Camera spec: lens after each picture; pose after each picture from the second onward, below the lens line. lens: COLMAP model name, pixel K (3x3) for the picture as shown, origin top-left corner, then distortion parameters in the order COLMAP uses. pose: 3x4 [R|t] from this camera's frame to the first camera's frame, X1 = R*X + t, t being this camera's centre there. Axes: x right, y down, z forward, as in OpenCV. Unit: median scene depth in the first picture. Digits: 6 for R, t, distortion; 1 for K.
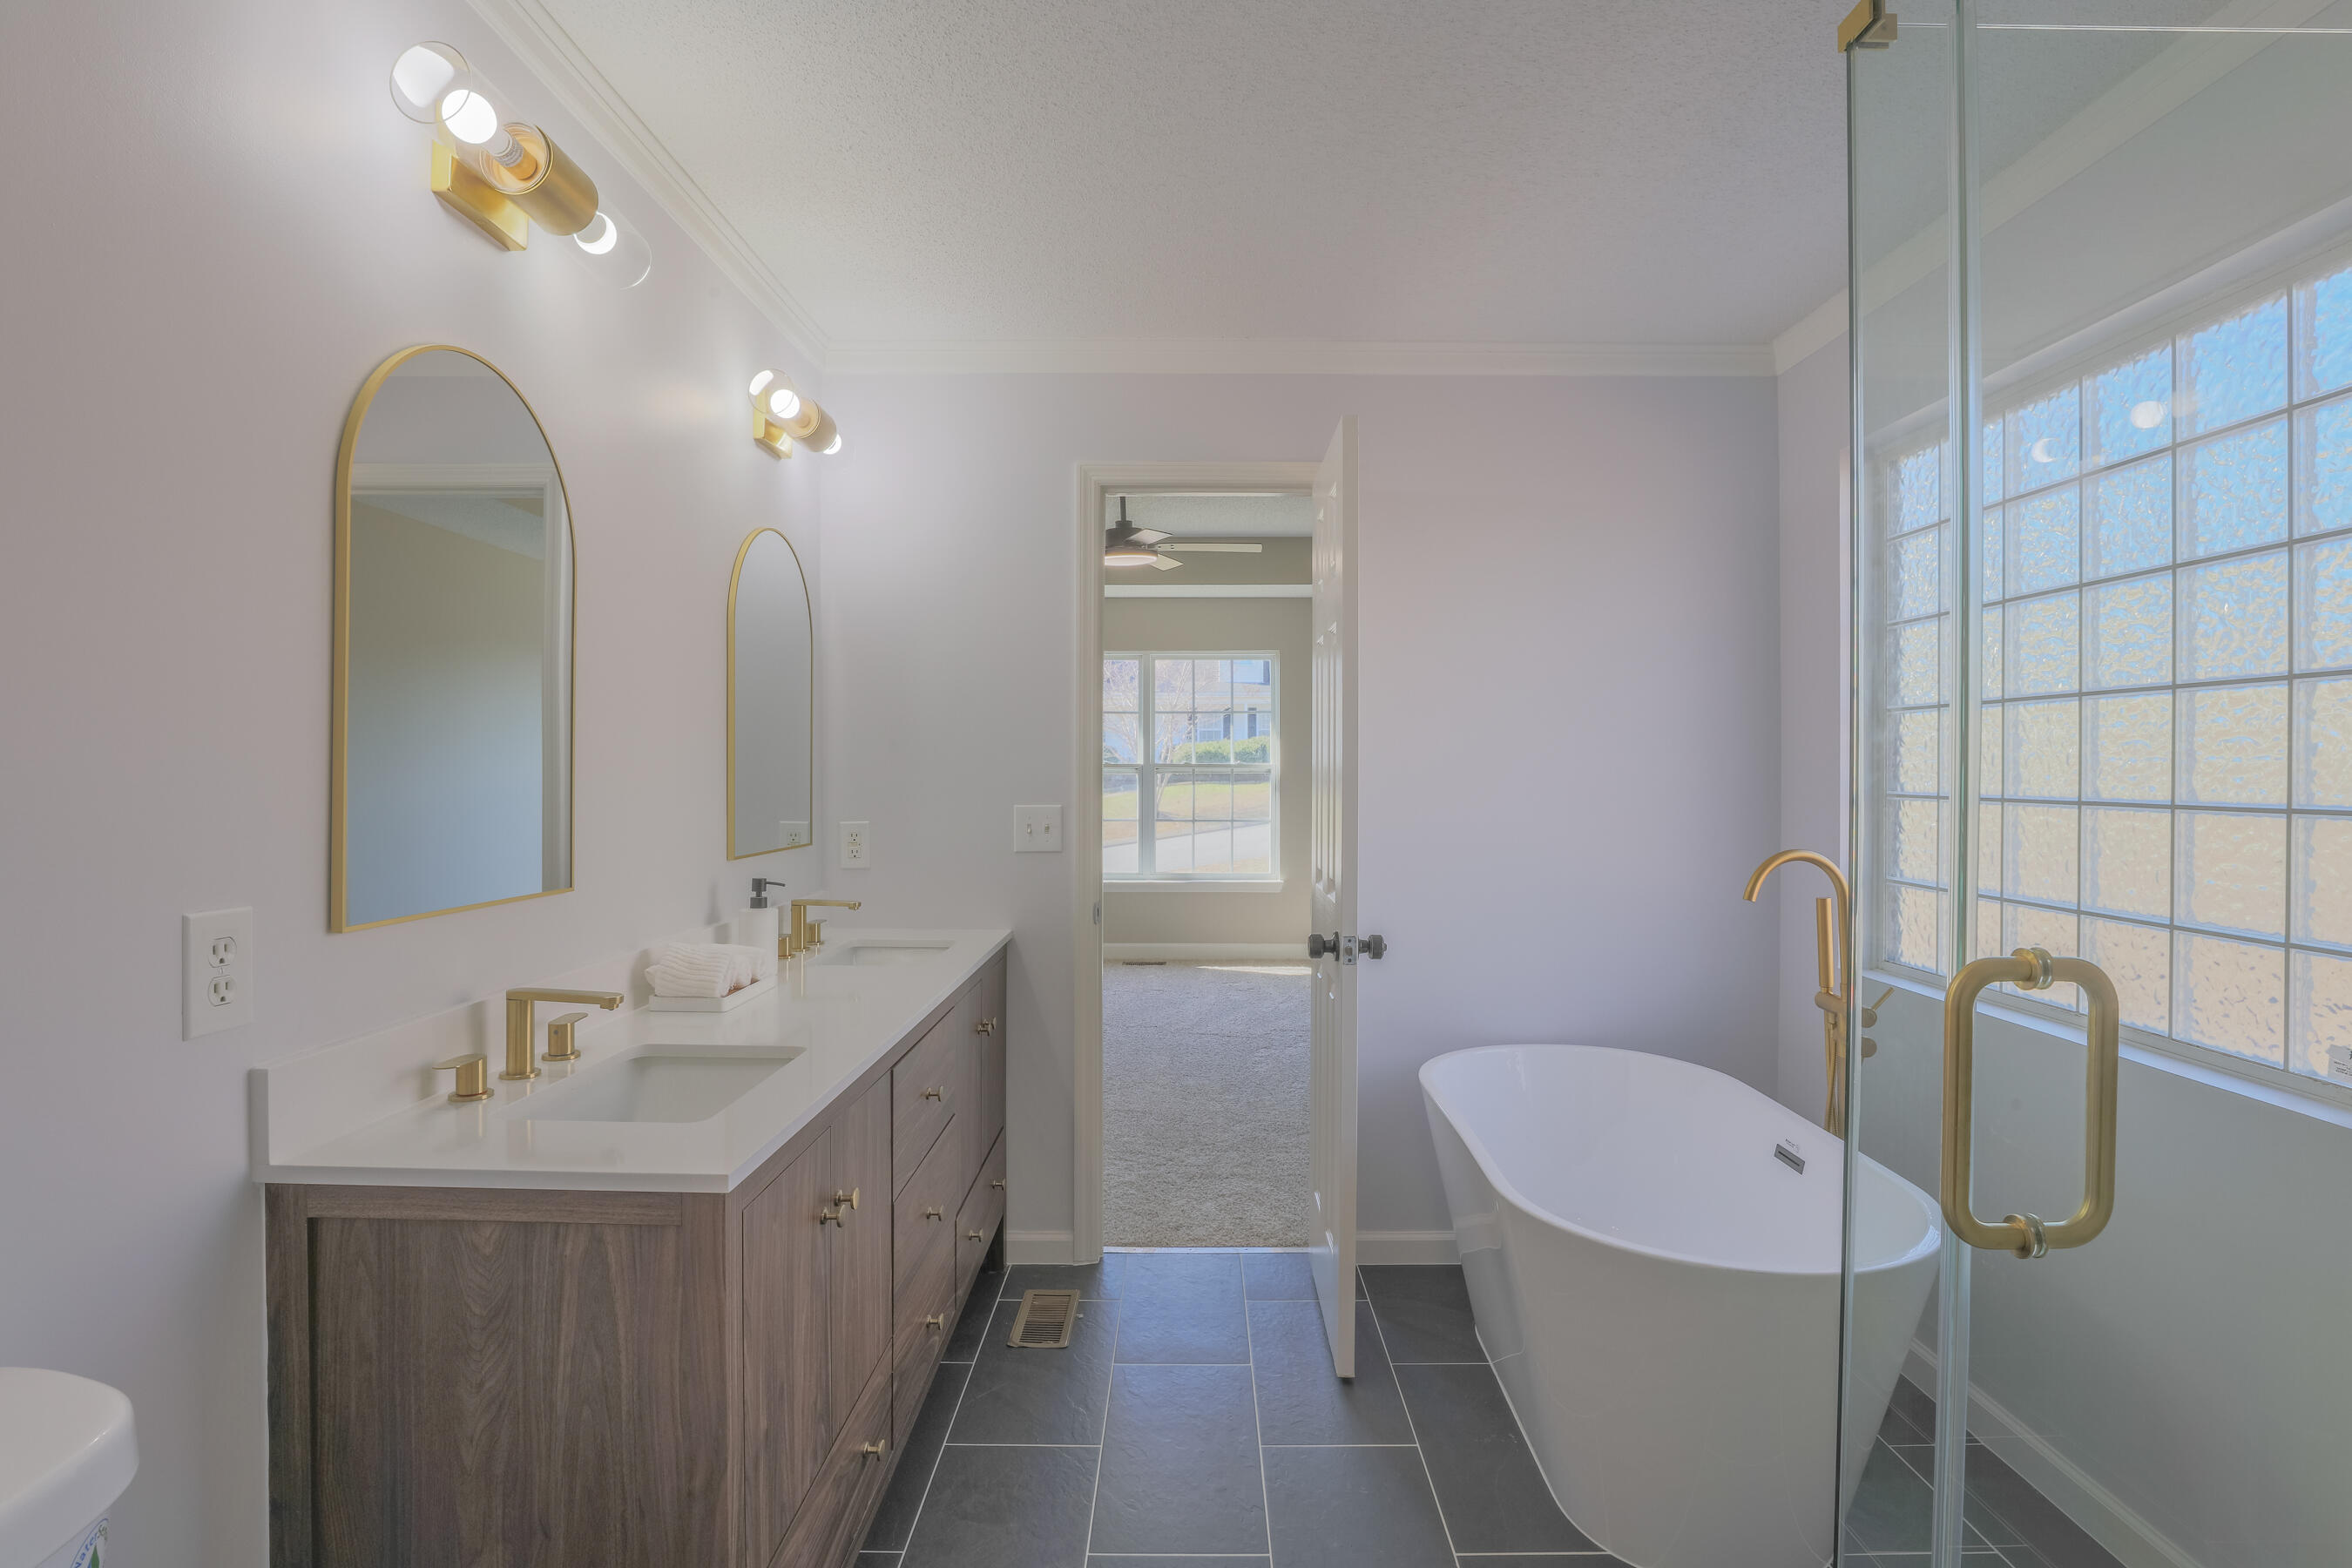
lens RADIAL K [[1070.9, 0, 1176.9], [0, 1070.9, 774.6], [0, 0, 1]] dist [0.000904, -0.000066]
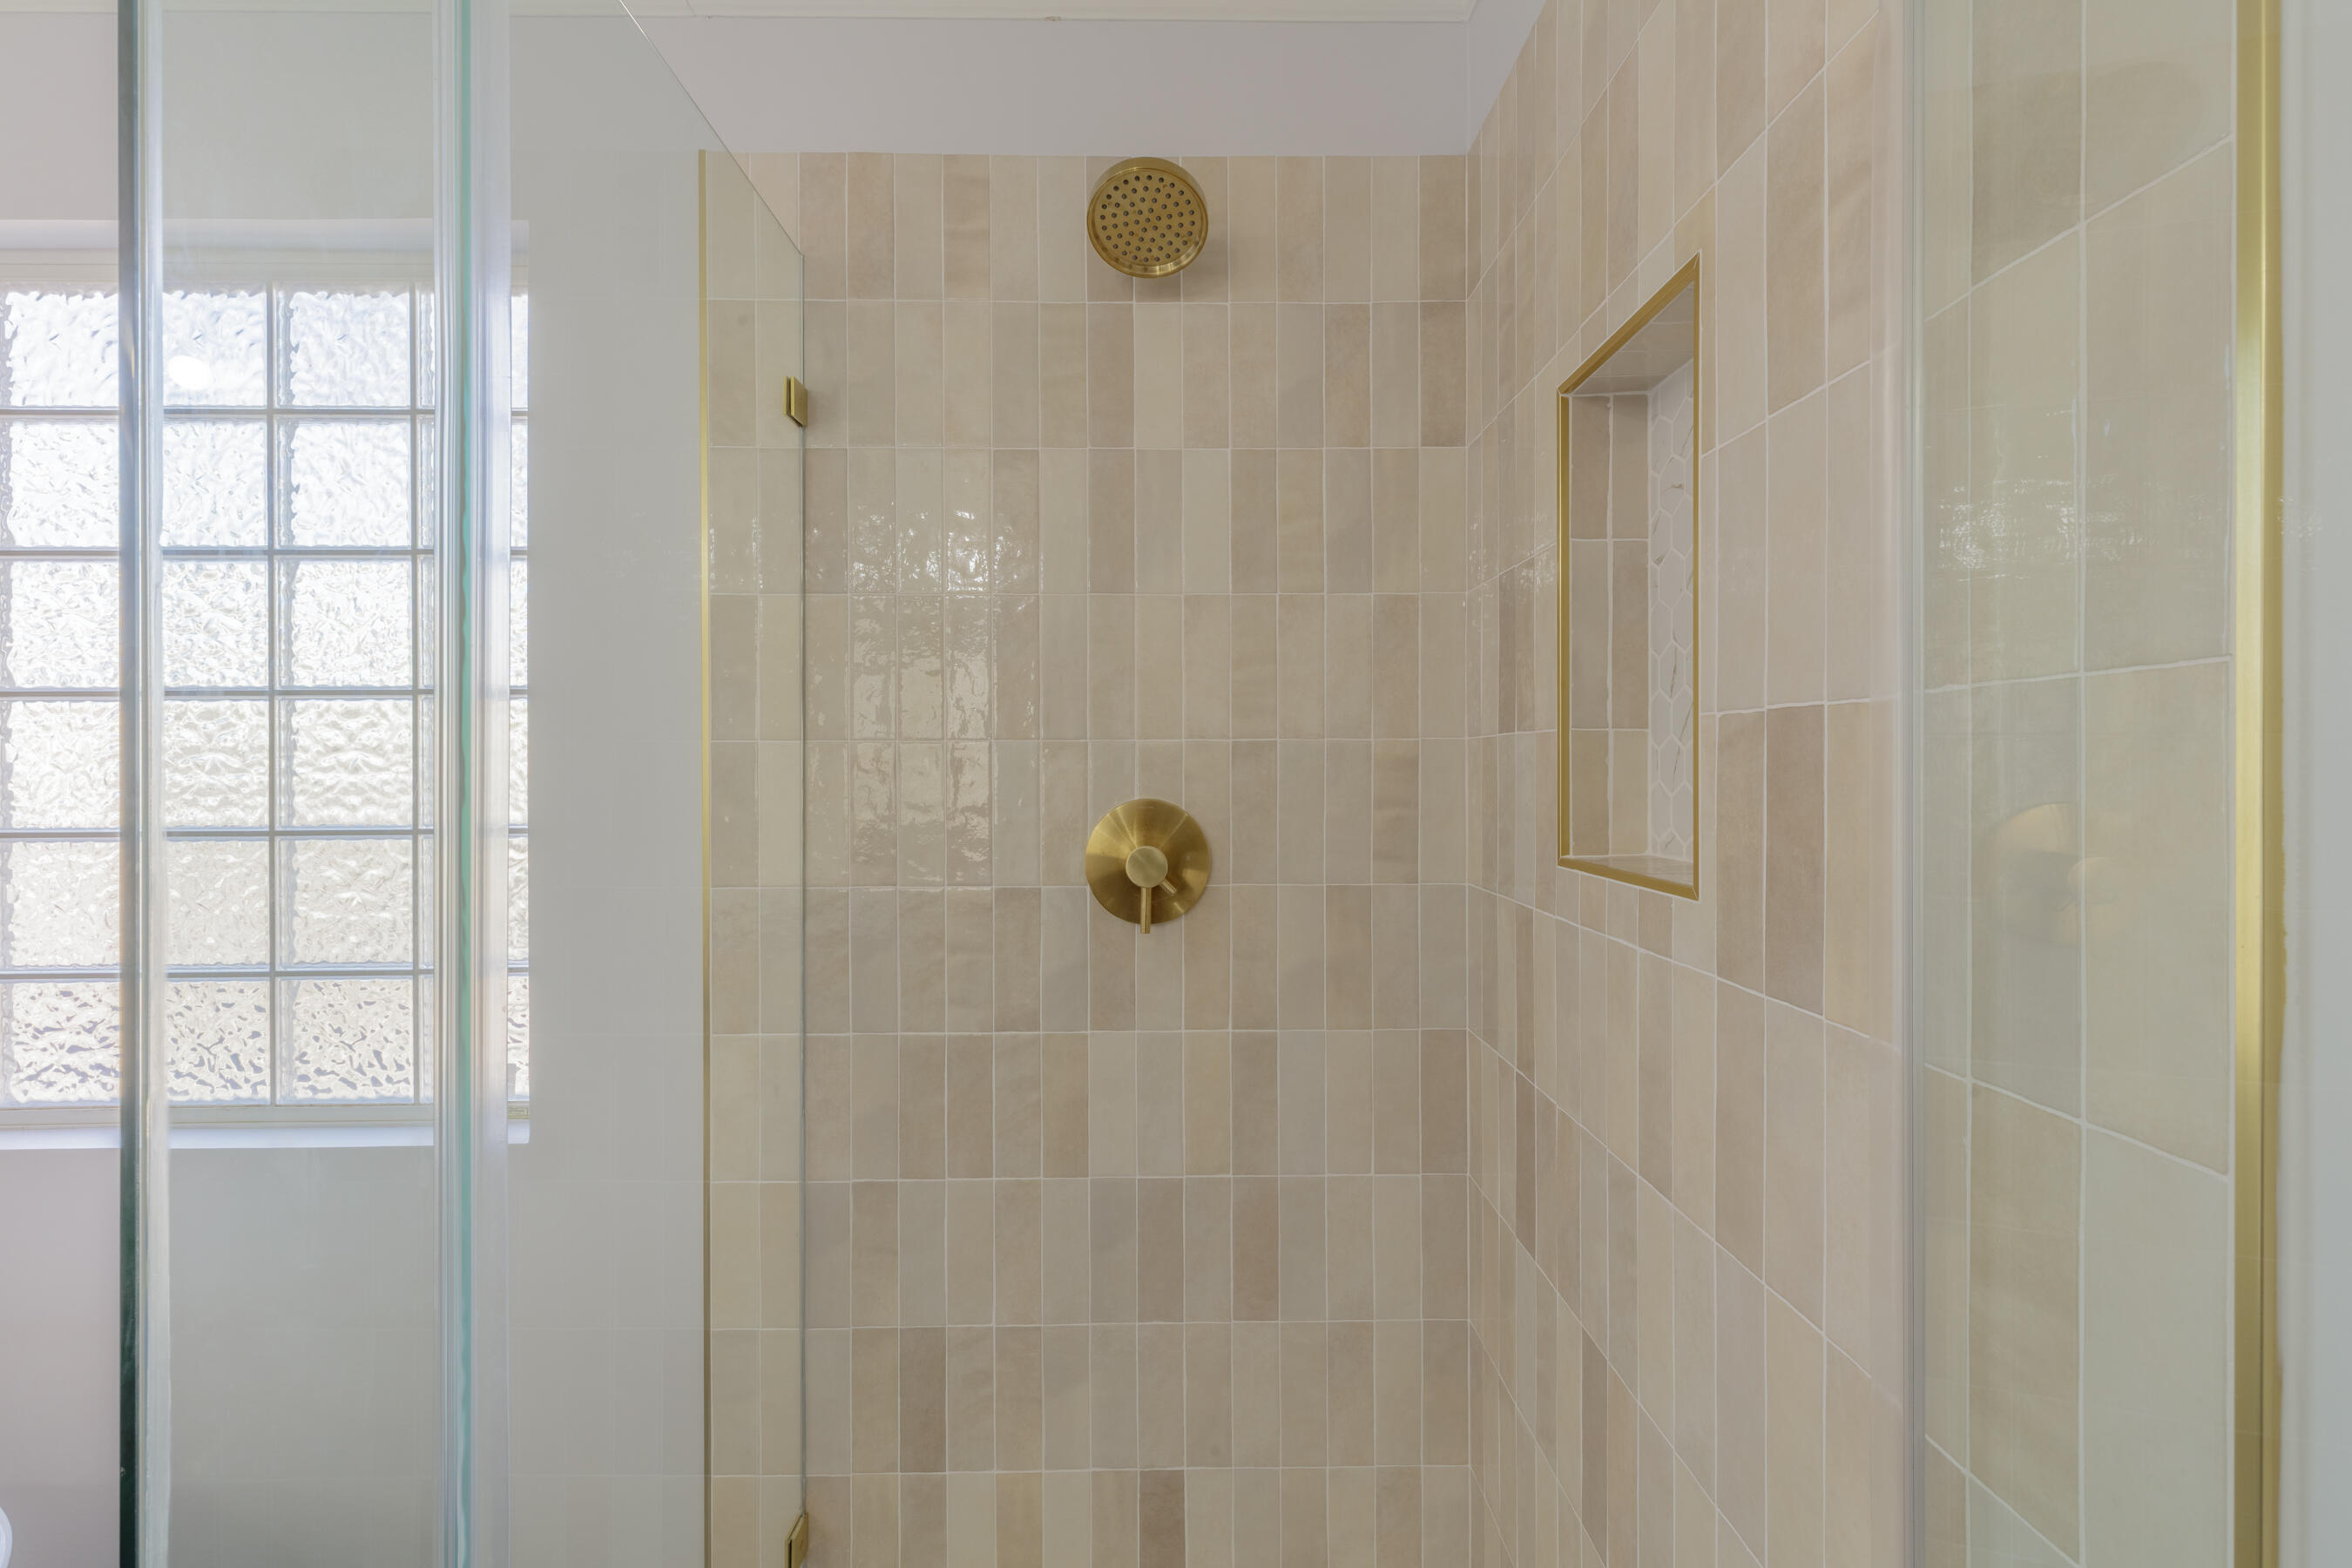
lens RADIAL K [[1161.9, 0, 1174.7], [0, 1161.9, 781.9], [0, 0, 1]] dist [-0.003154, -0.000336]
pose [[-0.004146, 0.002189, 0.999989, 0.002531], [0.009904, 0.999949, -0.002148, -0.001938], [-0.999942, 0.009895, -0.004167, 0.280435]]
